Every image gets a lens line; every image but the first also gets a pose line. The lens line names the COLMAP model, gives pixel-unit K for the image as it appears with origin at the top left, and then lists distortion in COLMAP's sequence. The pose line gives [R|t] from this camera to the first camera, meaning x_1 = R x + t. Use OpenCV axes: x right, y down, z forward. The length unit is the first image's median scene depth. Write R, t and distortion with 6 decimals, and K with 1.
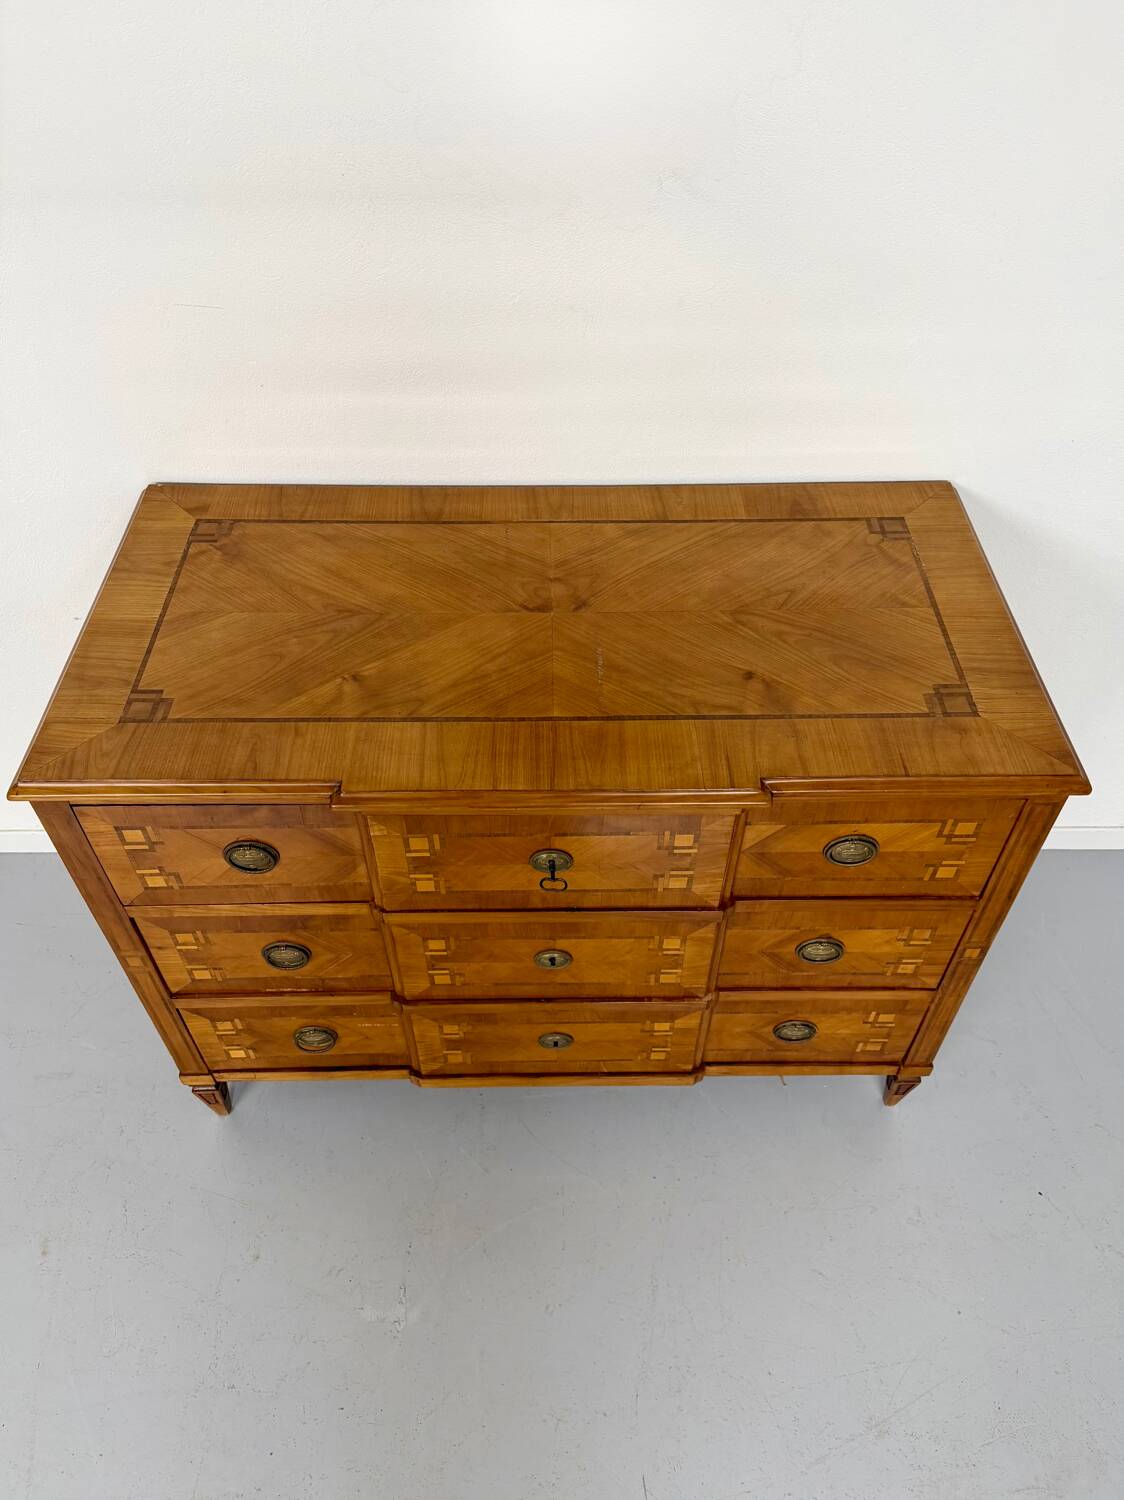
lens RADIAL K [[1054.8, 0, 553.1], [0, 1054.8, 748.8], [0, 0, 1]] dist [0.119169, -0.162861]
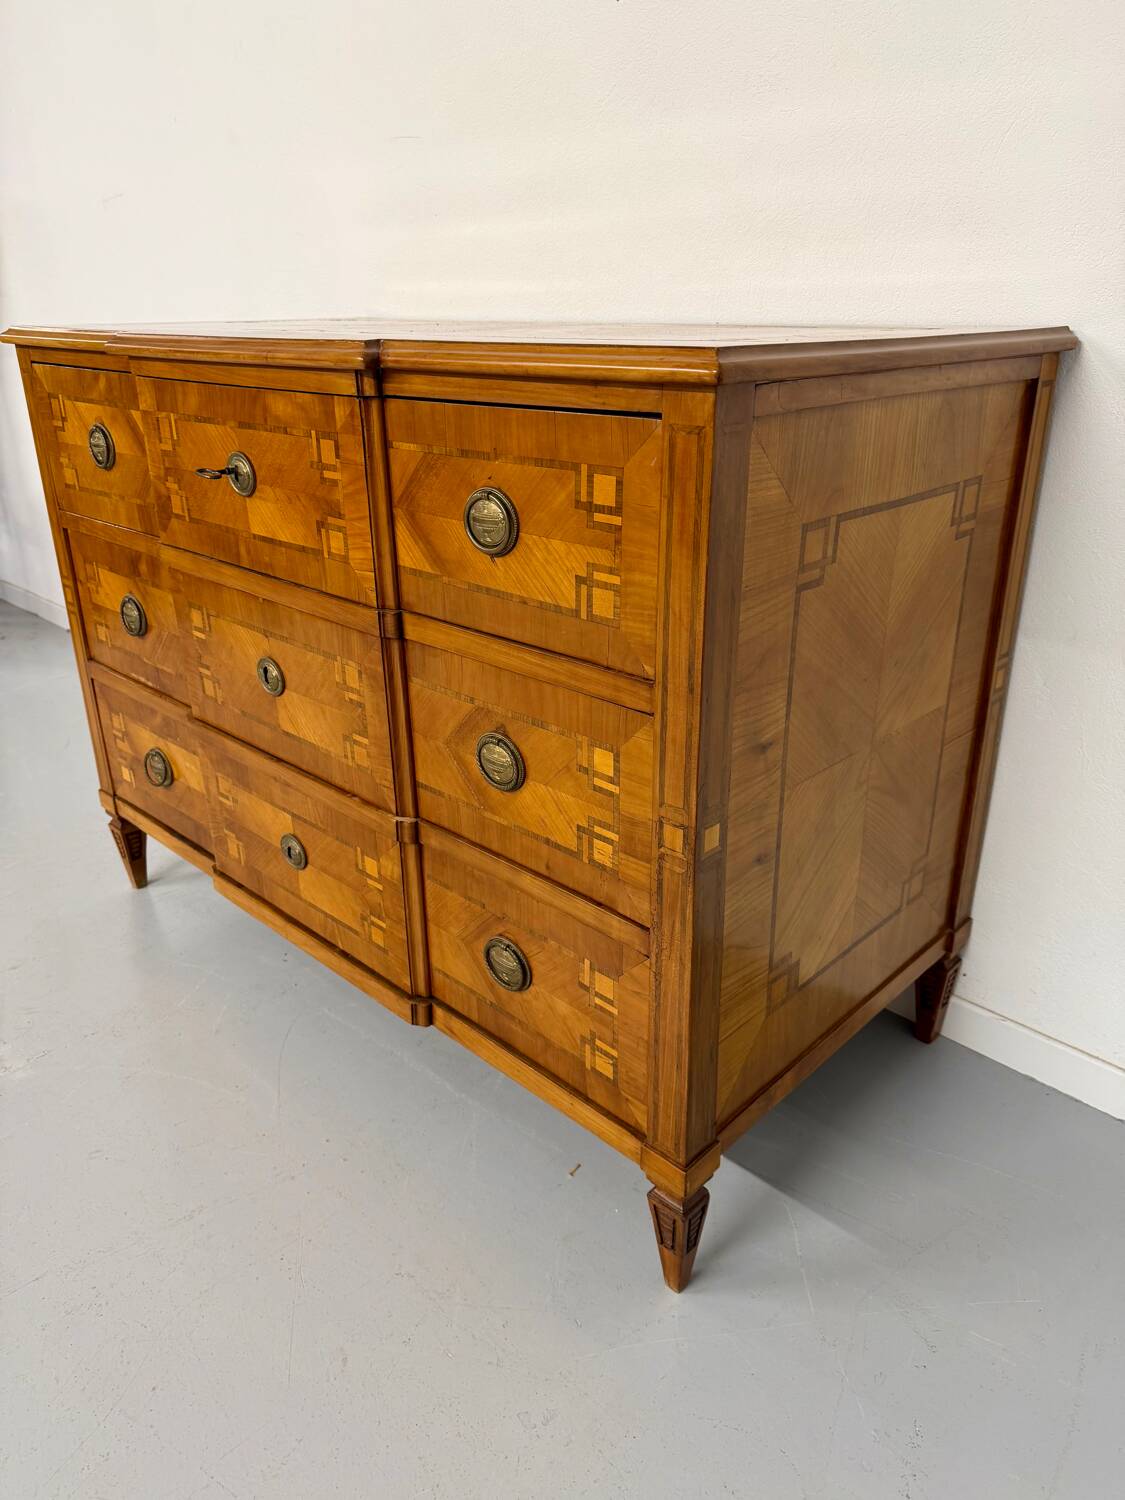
lens RADIAL K [[1054.8, 0, 547.8], [0, 1054.8, 762.5], [0, 0, 1]] dist [0.119169, -0.162861]
pose [[0.707052, 0.277943, -0.650251, 0.771981], [-0.506815, 0.840436, -0.191851, 0.329293], [0.493170, 0.465205, 0.735097, 0.563049]]
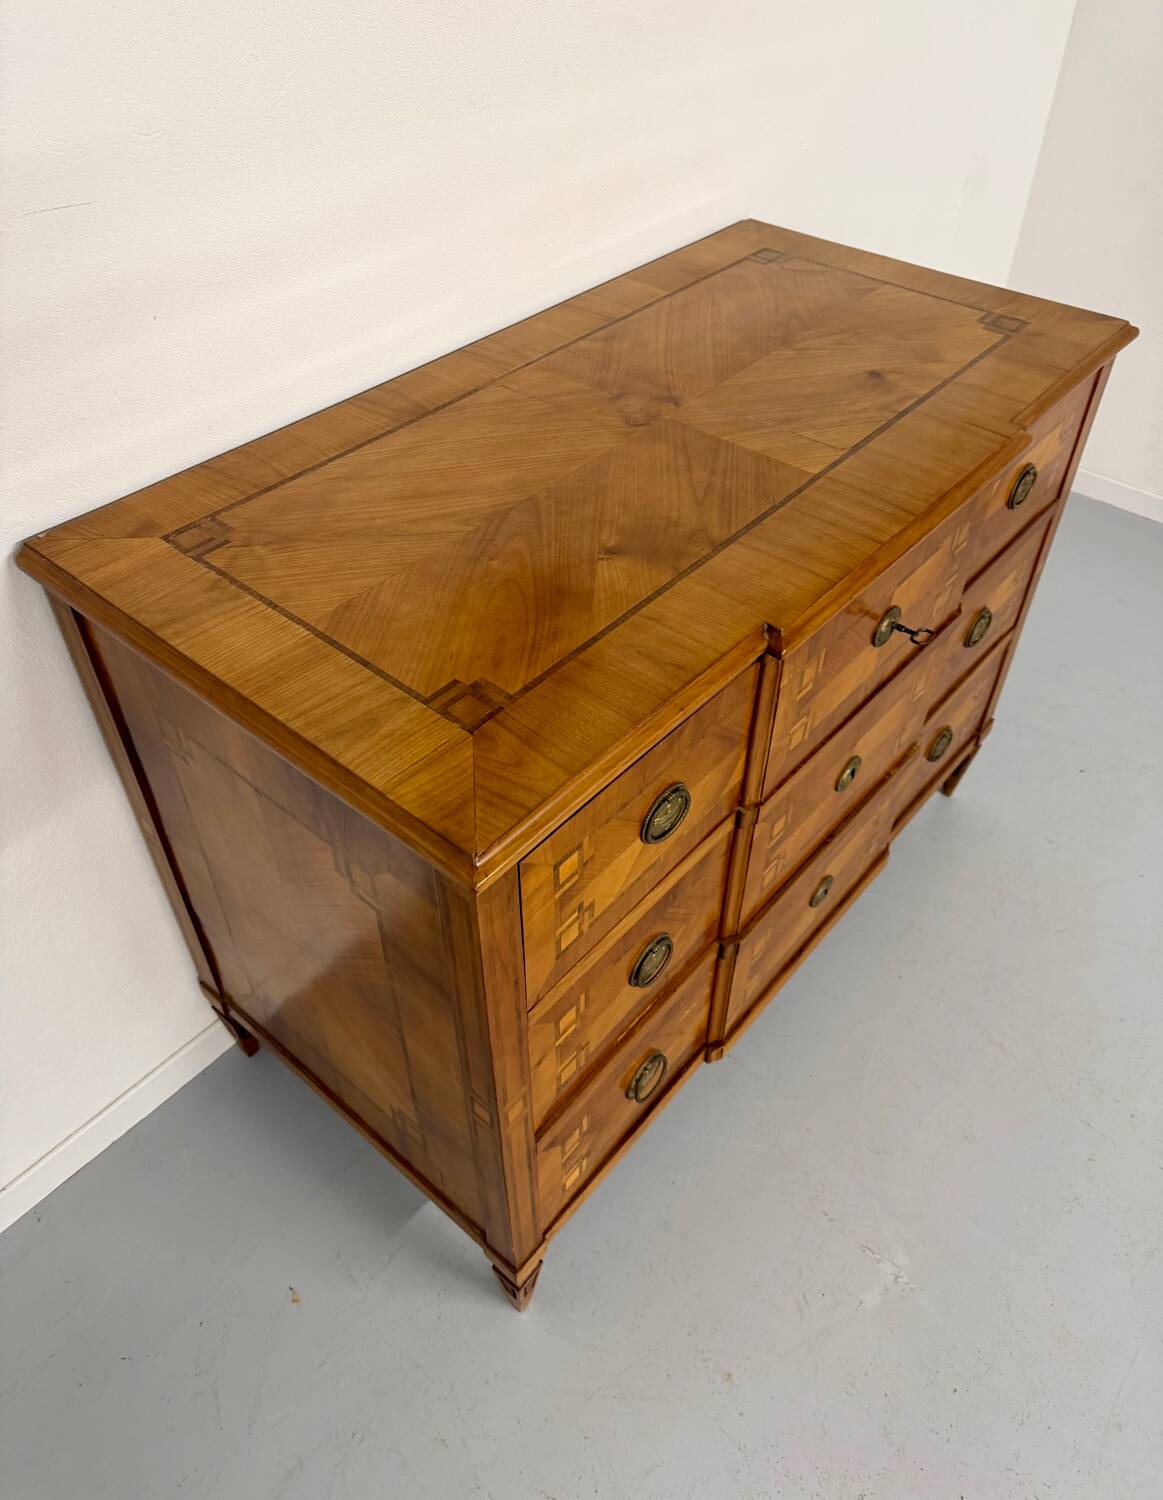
lens RADIAL K [[1120.2, 0, 572.0], [0, 1120.2, 713.3], [0, 0, 1]] dist [0.052933, -0.068005]
pose [[0.660479, -0.500500, 0.559702, -0.693380], [0.544207, 0.832677, 0.102408, -0.066344], [-0.517307, 0.236955, 0.822342, 0.370788]]
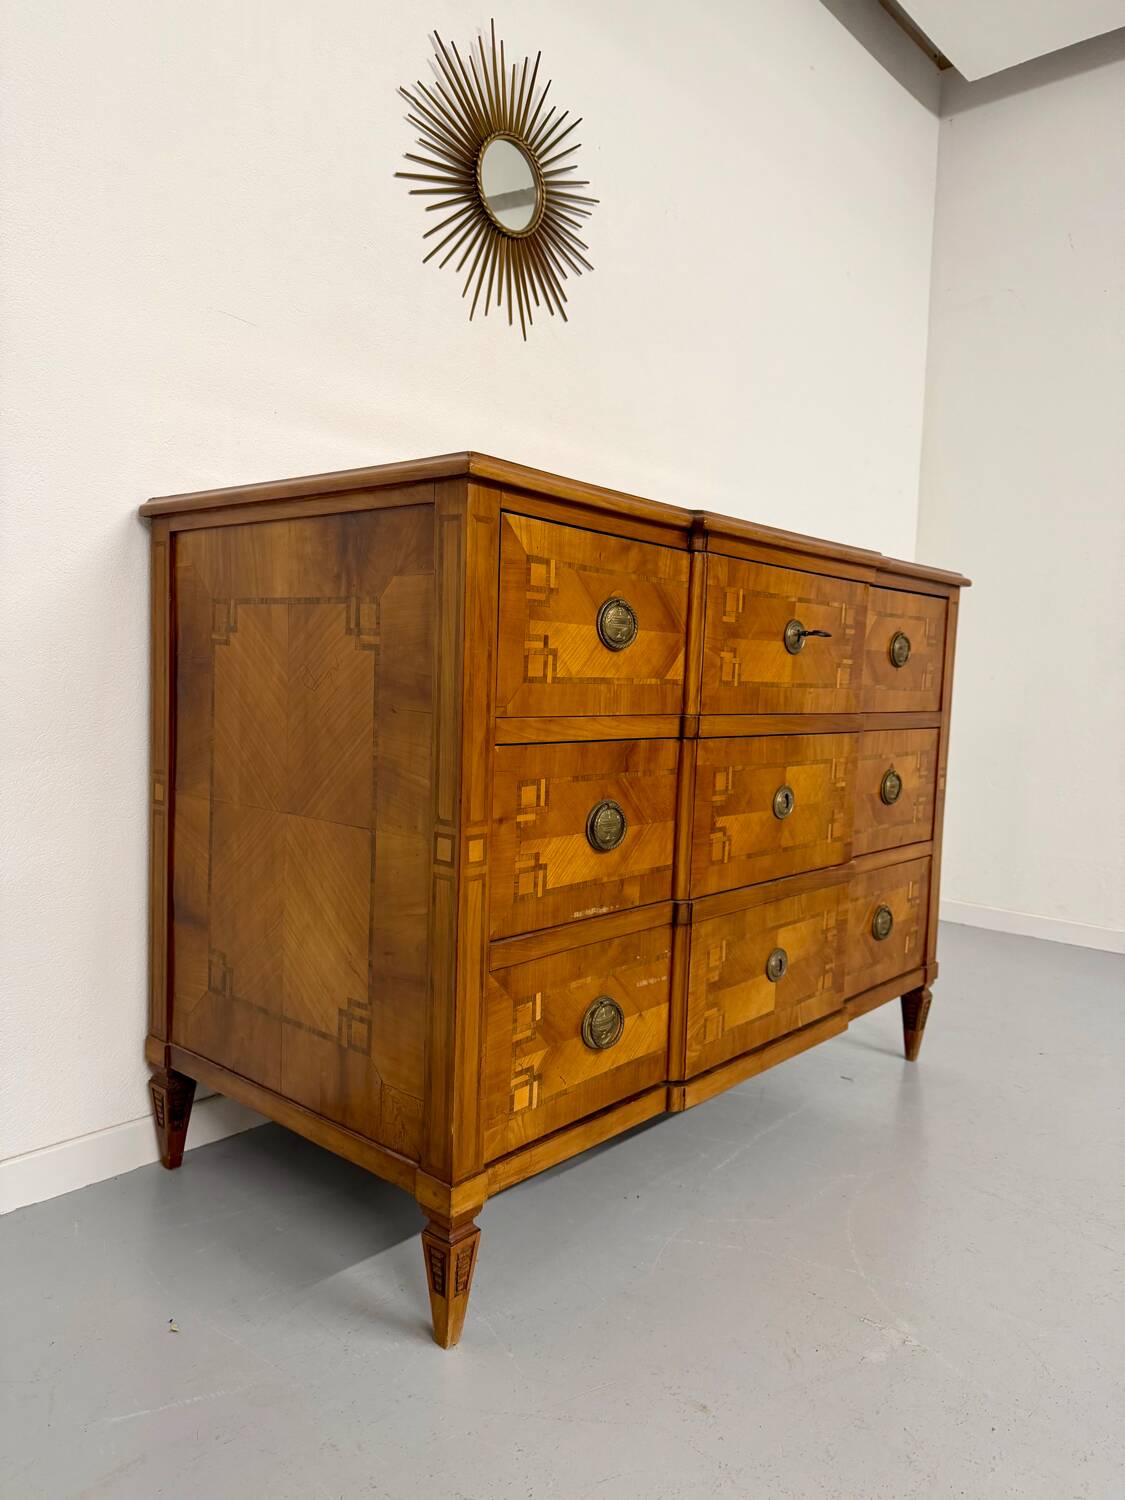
lens RADIAL K [[1054.8, 0, 554.0], [0, 1054.8, 746.2], [0, 0, 1]] dist [0.119169, -0.162861]
pose [[0.669842, -0.024913, 0.742086, -0.949333], [0.510093, 0.741698, -0.435534, 0.520600], [-0.539553, 0.670271, 0.509529, 0.617160]]
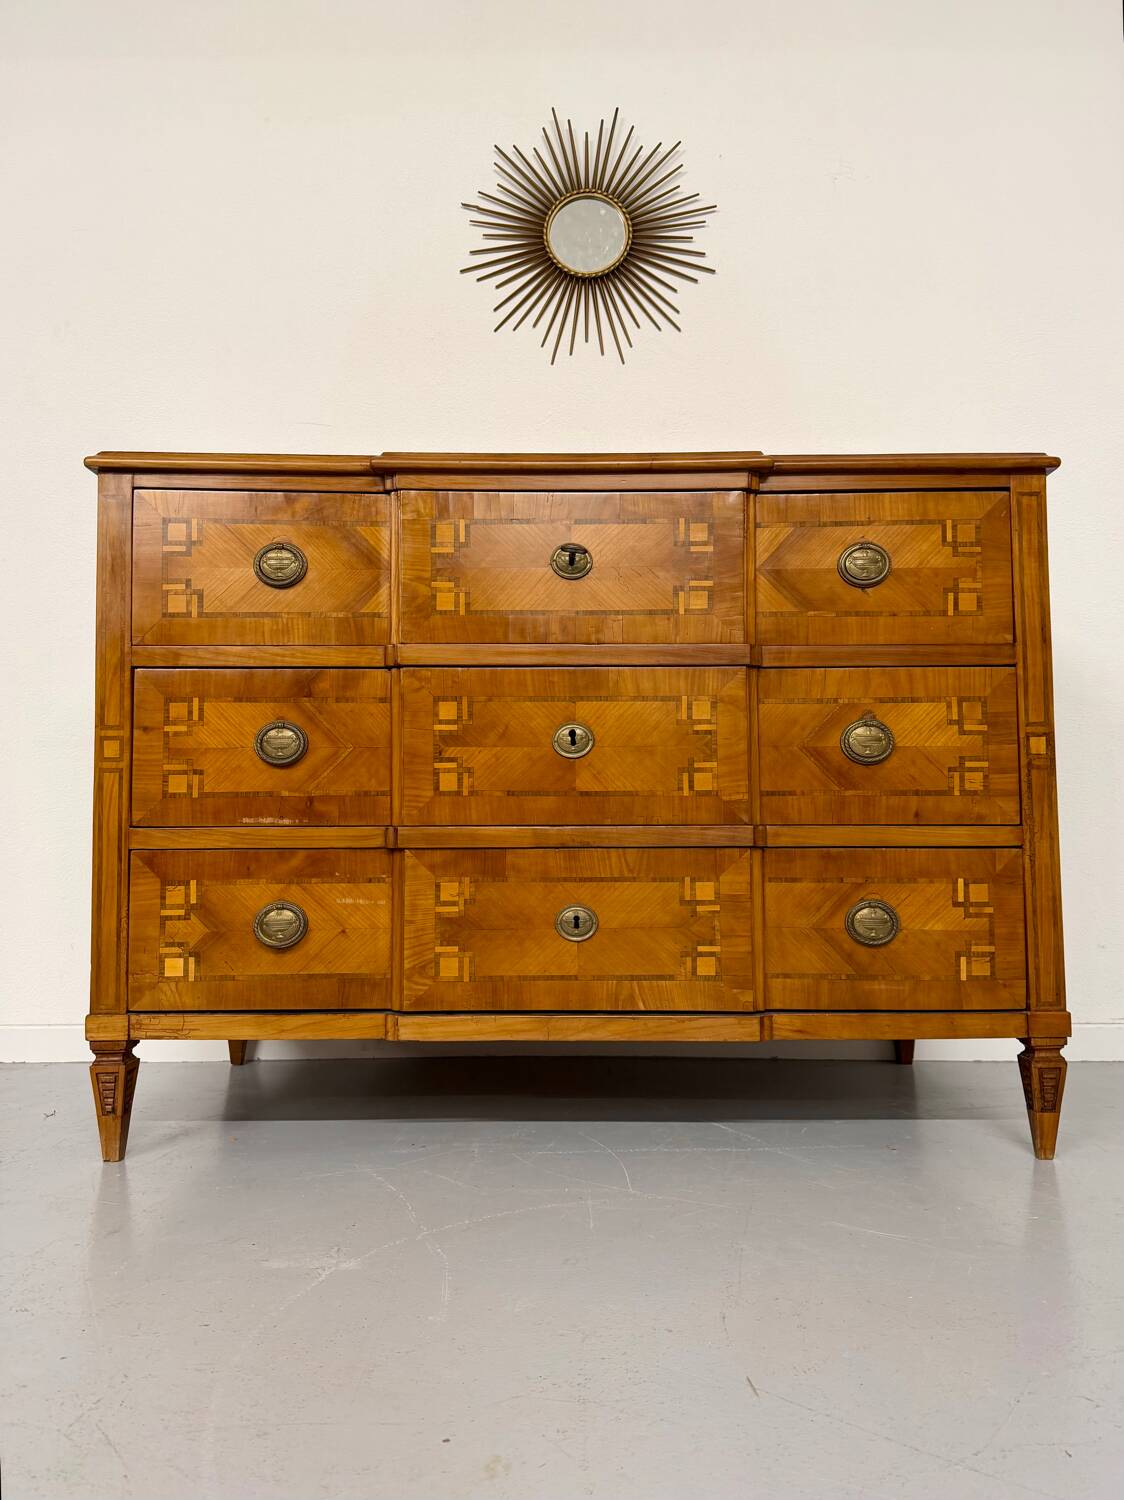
lens RADIAL K [[1054.8, 0, 552.6], [0, 1054.8, 759.8], [0, 0, 1]] dist [0.119169, -0.162861]
pose [[0.999939, 0.000885, -0.011040, -0.008190], [-0.009033, 0.641926, -0.766714, 0.972073], [0.006408, 0.766766, 0.641894, 0.465535]]
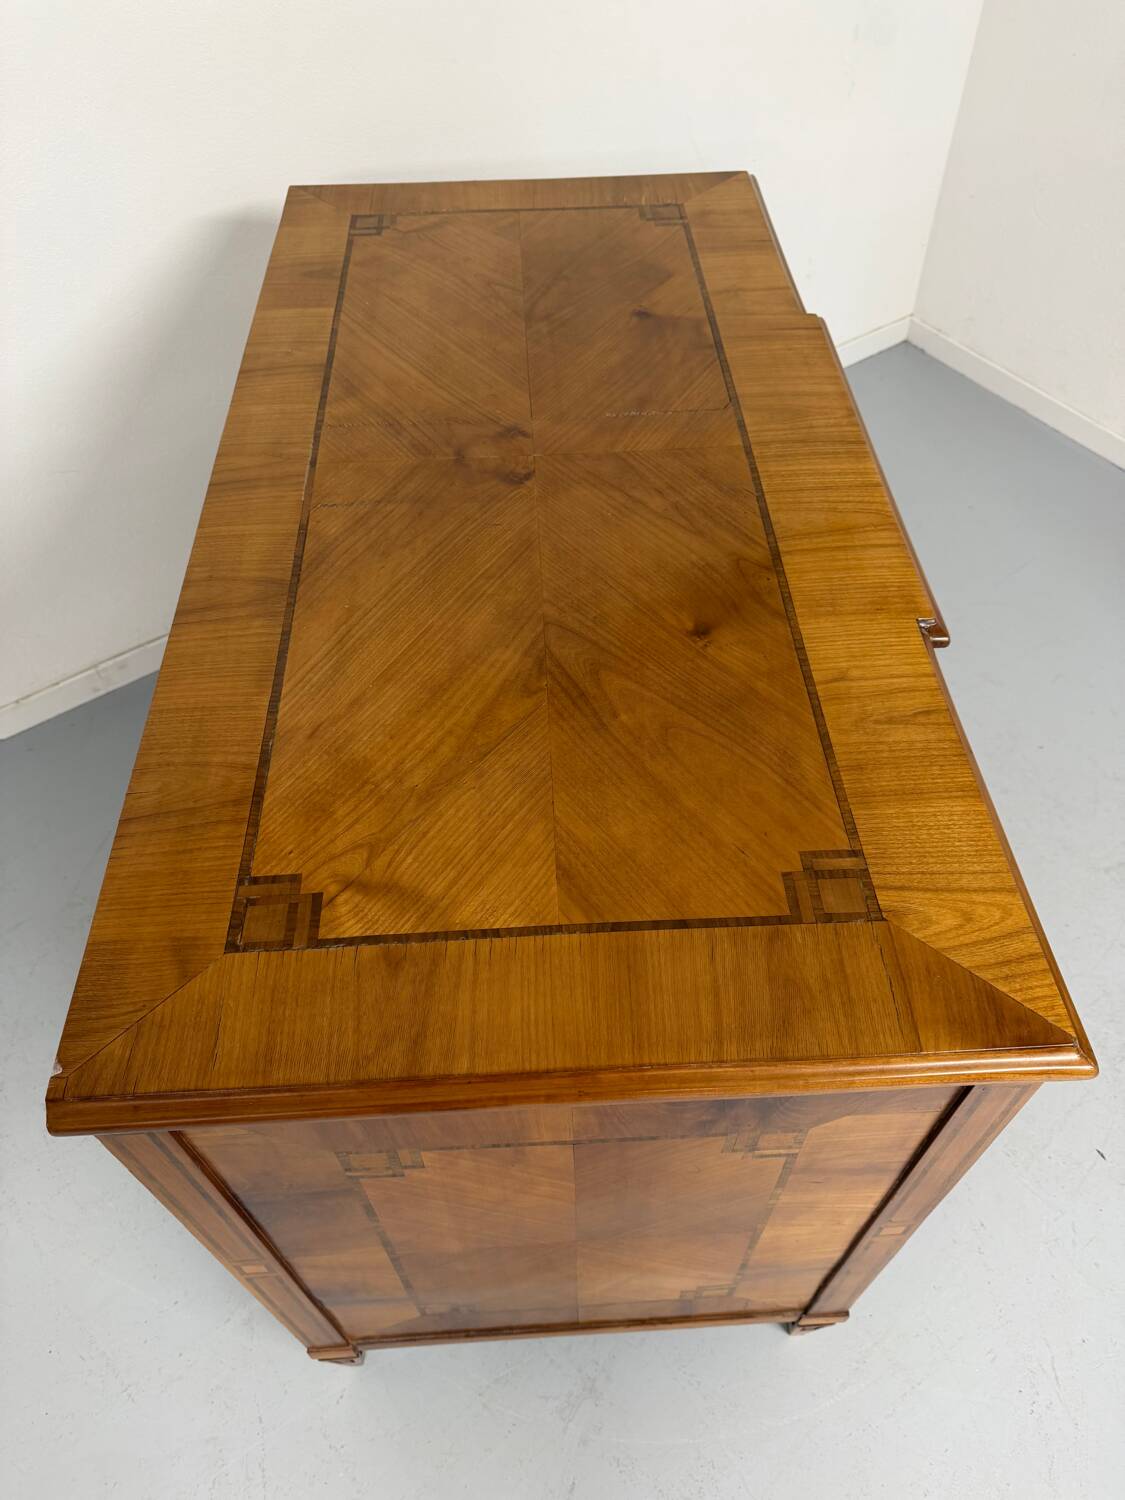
lens RADIAL K [[1054.8, 0, 559.2], [0, 1054.8, 768.0], [0, 0, 1]] dist [0.119169, -0.162861]
pose [[-0.040934, -0.775794, 0.629657, -0.630158], [0.738100, 0.401275, 0.542390, -0.432051], [-0.673448, 0.486952, 0.556188, 0.722187]]
